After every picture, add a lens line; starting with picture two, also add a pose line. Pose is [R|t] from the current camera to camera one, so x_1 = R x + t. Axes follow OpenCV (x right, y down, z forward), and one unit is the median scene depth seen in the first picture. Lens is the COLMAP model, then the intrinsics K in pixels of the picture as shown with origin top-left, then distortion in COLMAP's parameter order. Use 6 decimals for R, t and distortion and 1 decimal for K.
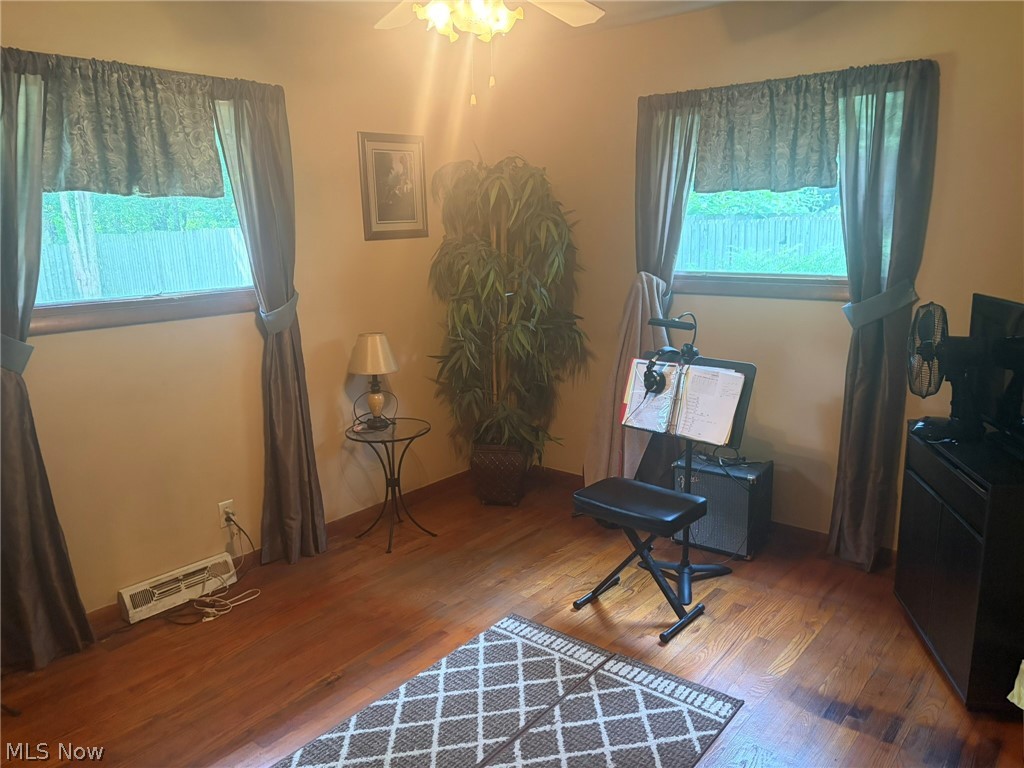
lens RADIAL K [[771.6, 0, 511.8], [0, 771.6, 391.4], [0, 0, 1]] dist [0.058609, -0.063170]
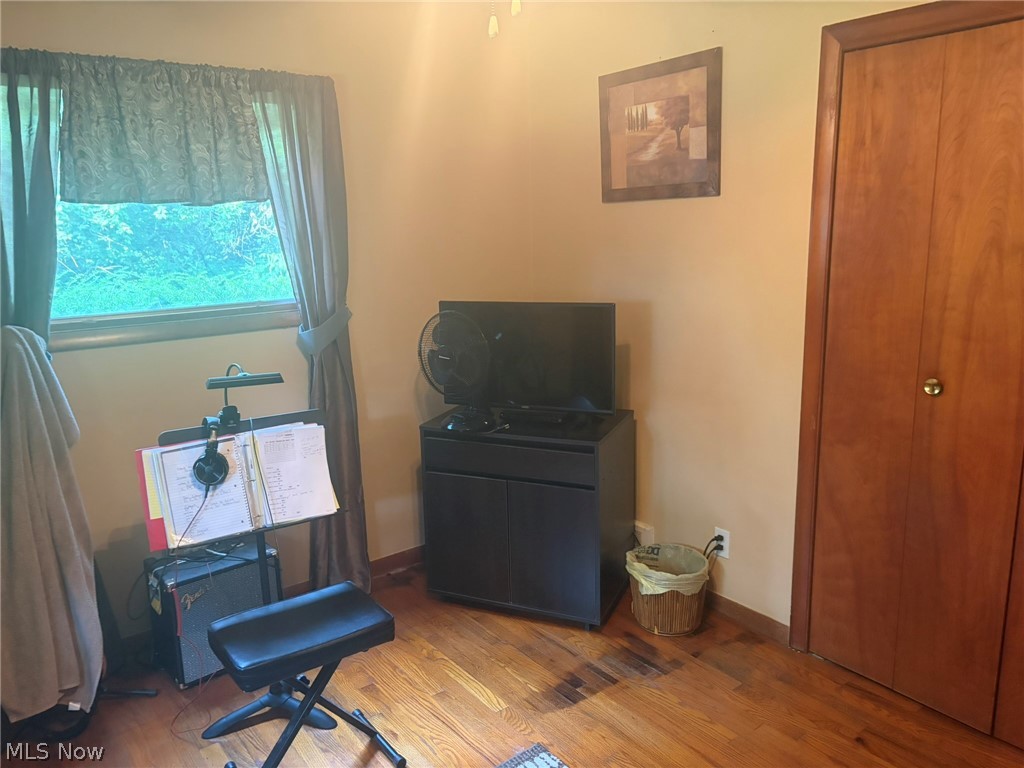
lens RADIAL K [[773.3, 0, 512.0], [0, 773.3, 384.0], [0, 0, 1]] dist [0.005551, -0.005323]
pose [[0.239197, -0.192767, 0.951644, -0.404069], [0.231411, 0.963171, 0.136936, -0.121137], [-0.942992, 0.187466, 0.274996, 0.548135]]
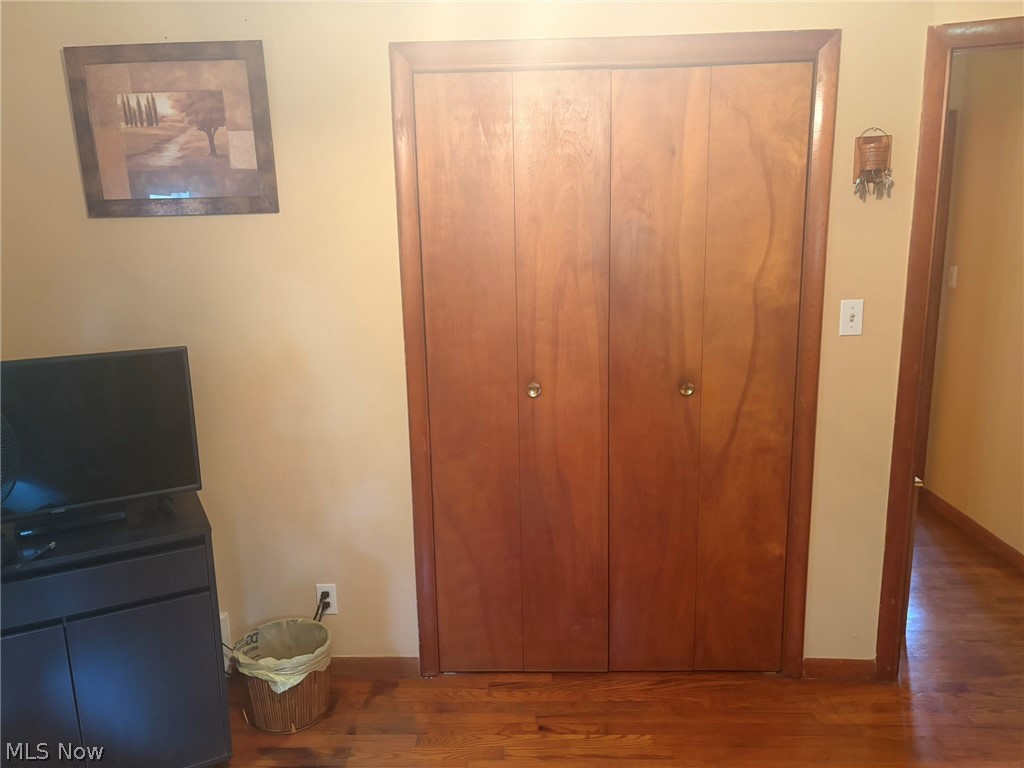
lens RADIAL K [[771.6, 0, 511.8], [0, 771.6, 391.4], [0, 0, 1]] dist [0.058609, -0.063170]
pose [[-0.610886, -0.135980, 0.779954, -0.234447], [0.199107, 0.927092, 0.317580, -0.188304], [-0.766274, 0.349299, -0.539273, 0.833057]]
